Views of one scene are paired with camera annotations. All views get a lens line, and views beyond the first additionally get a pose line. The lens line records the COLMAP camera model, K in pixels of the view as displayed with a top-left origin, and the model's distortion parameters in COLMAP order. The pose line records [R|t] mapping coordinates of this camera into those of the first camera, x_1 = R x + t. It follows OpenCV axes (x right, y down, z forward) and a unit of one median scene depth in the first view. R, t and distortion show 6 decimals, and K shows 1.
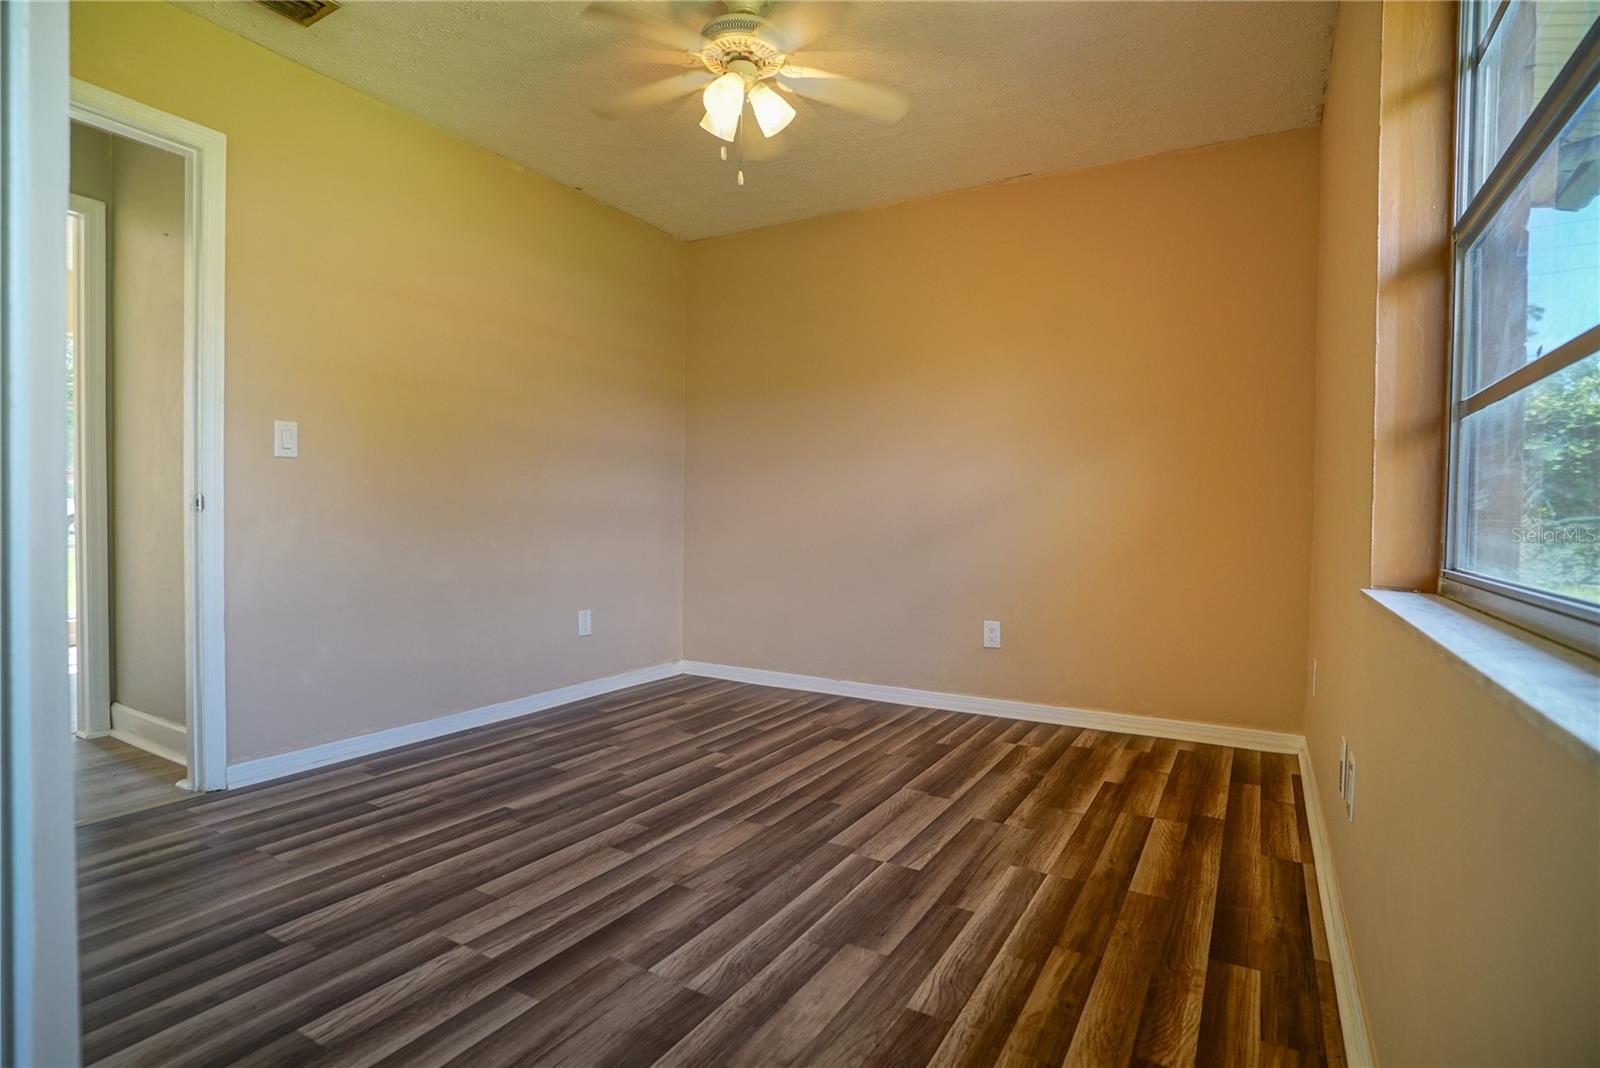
lens RADIAL K [[797.6, 0, 785.1], [0, 797.6, 529.5], [0, 0, 1]] dist [-0.078689, 0.036964]
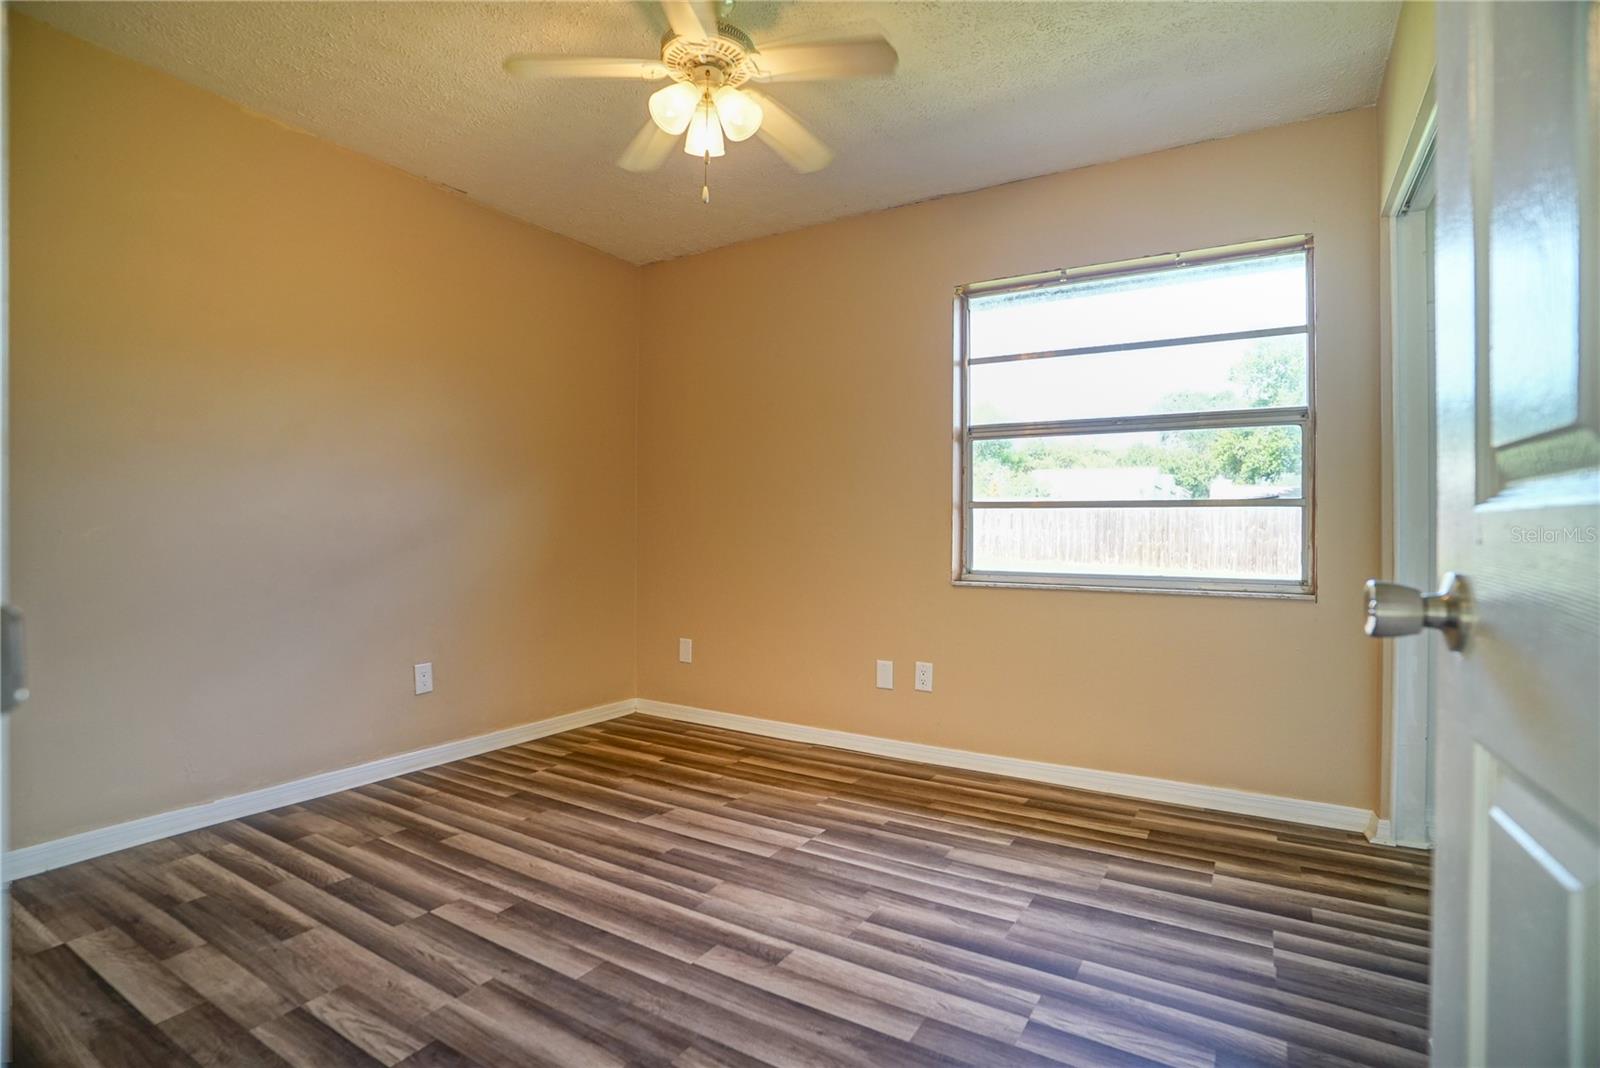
lens RADIAL K [[797.6, 0, 785.1], [0, 797.6, 529.5], [0, 0, 1]] dist [-0.078689, 0.036964]
pose [[0.025000, -0.010729, 0.999630, -0.945444], [0.011788, 0.999876, 0.010437, -0.061771], [-0.999618, 0.011523, 0.025124, 0.868353]]
